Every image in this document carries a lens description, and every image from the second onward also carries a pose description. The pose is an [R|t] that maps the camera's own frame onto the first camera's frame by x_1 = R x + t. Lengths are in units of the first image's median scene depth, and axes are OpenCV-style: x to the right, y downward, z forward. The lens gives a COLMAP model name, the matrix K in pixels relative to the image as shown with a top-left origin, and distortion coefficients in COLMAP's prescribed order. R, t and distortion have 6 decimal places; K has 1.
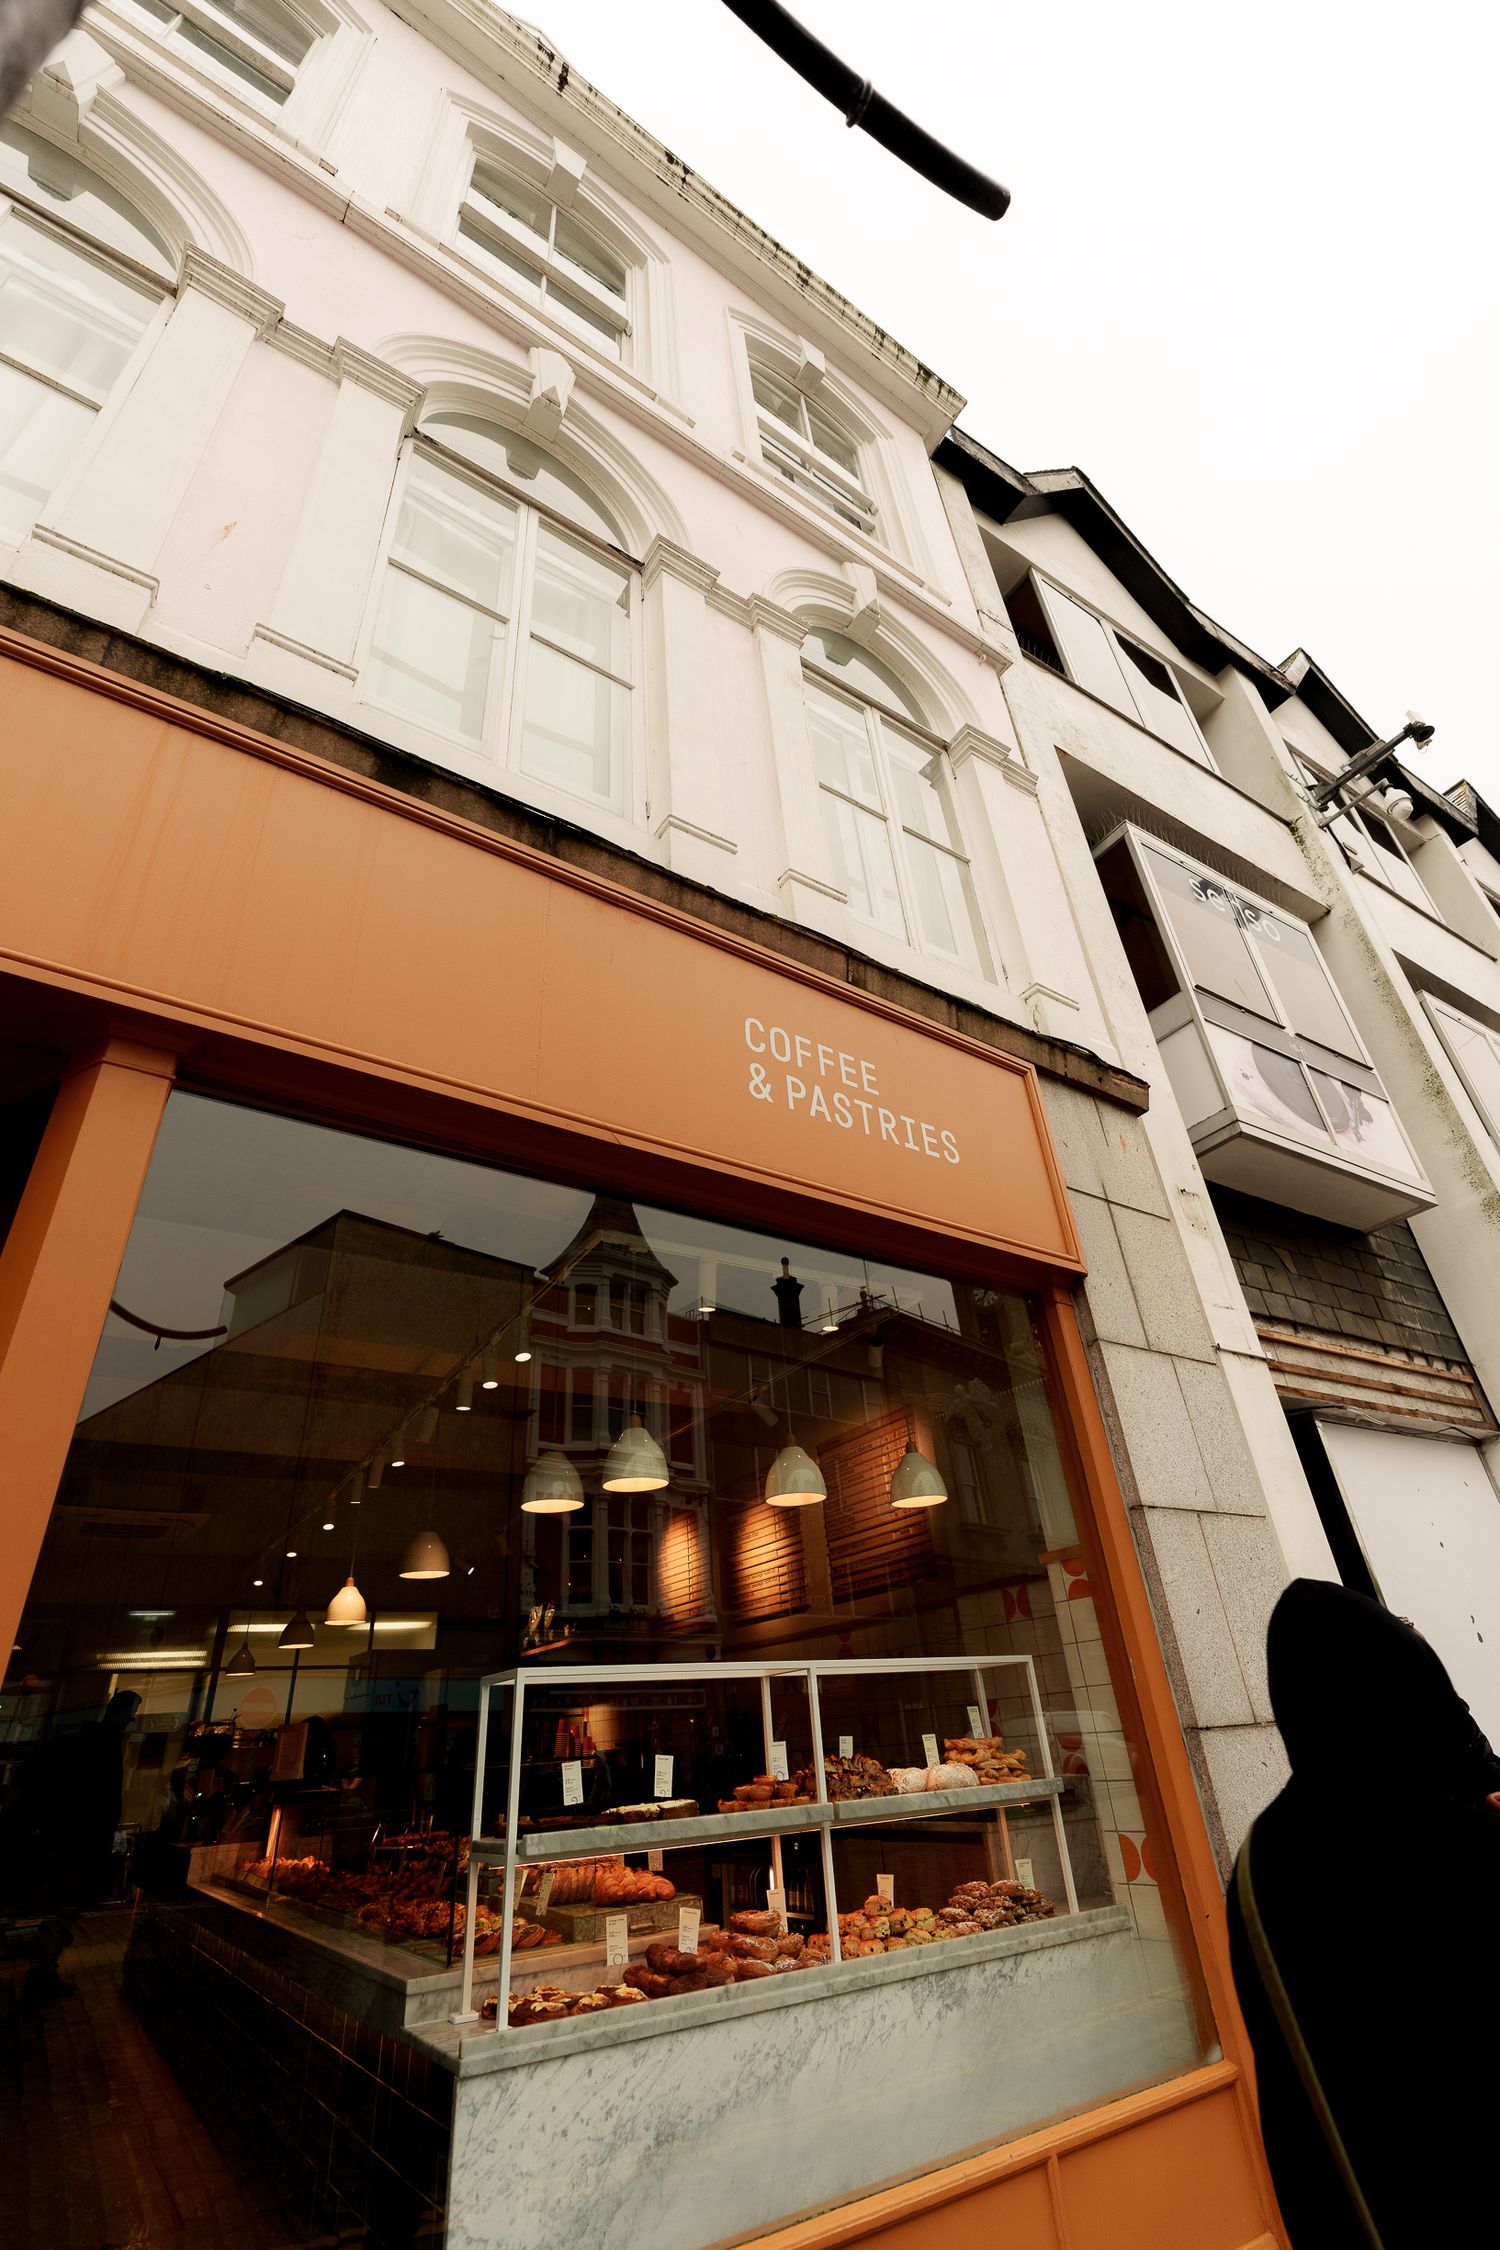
lens RADIAL K [[1013.1, 0, 755.6], [0, 1013.1, 1121.5], [0, 0, 1]] dist [-0.001213, 0.000833]
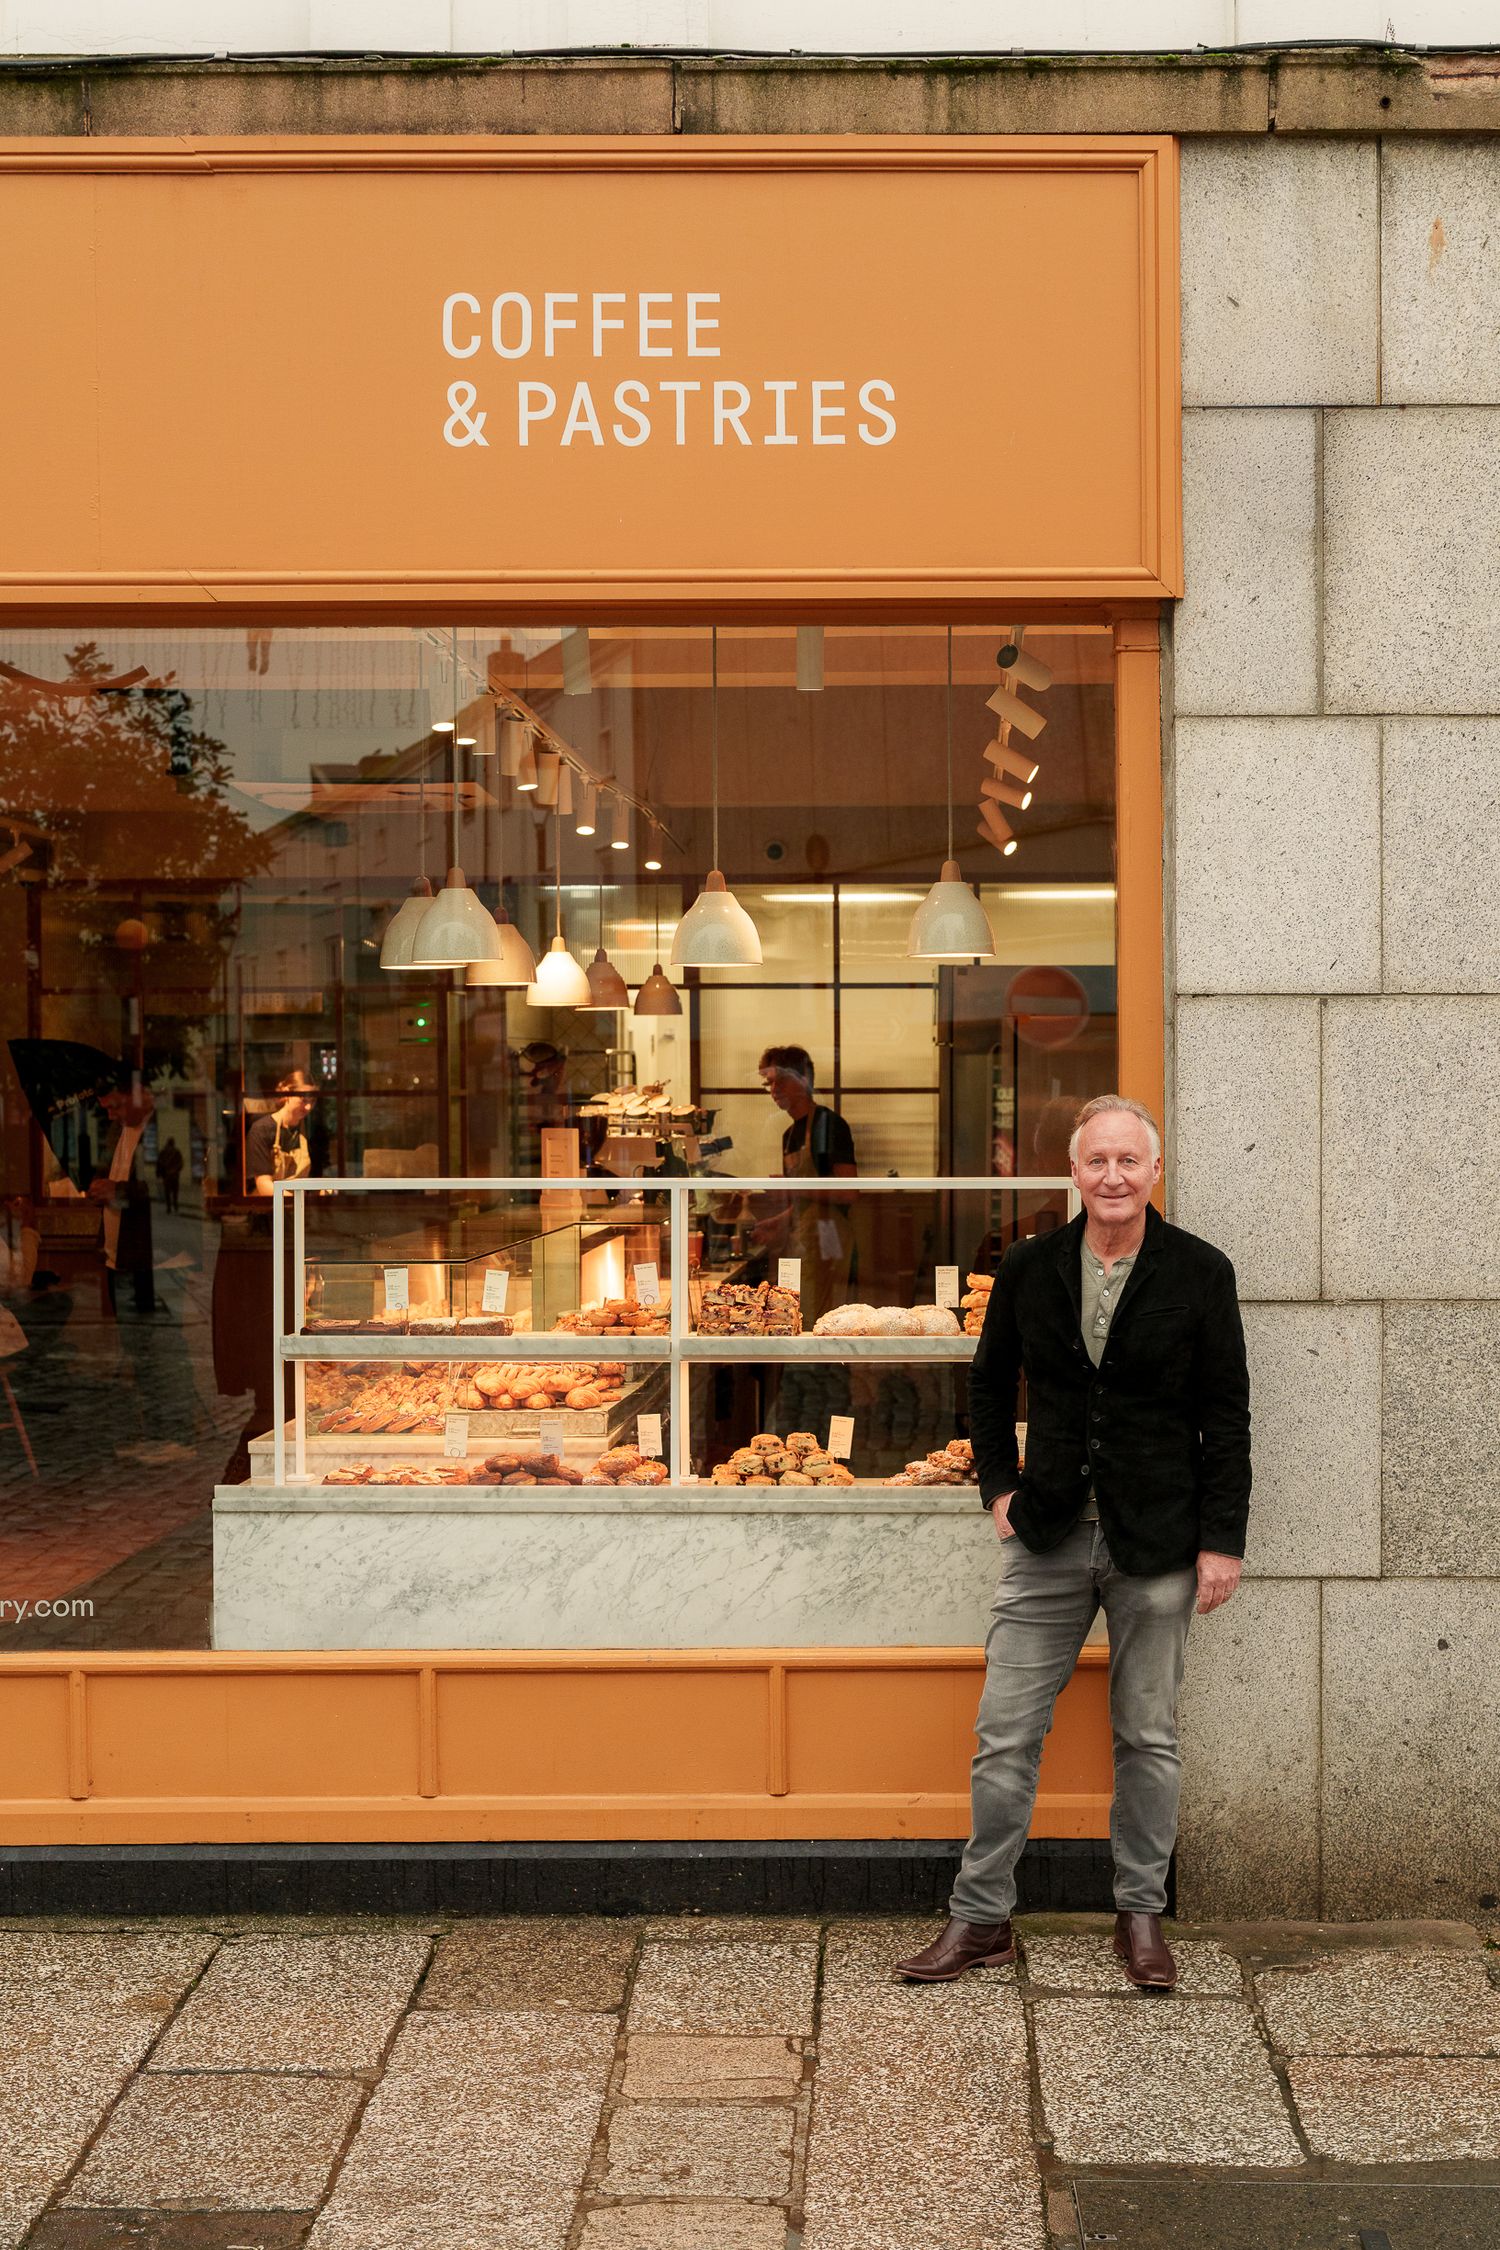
lens RADIAL K [[3422.6, 0, 750.8], [0, 3422.6, 1179.4], [0, 0, 1]] dist [-0.001979, 0.012064]
pose [[0.823655, 0.075015, -0.562108, 1.367958], [0.254926, 0.836436, 0.485167, -0.620761], [0.506562, -0.542906, 0.669811, -0.613744]]
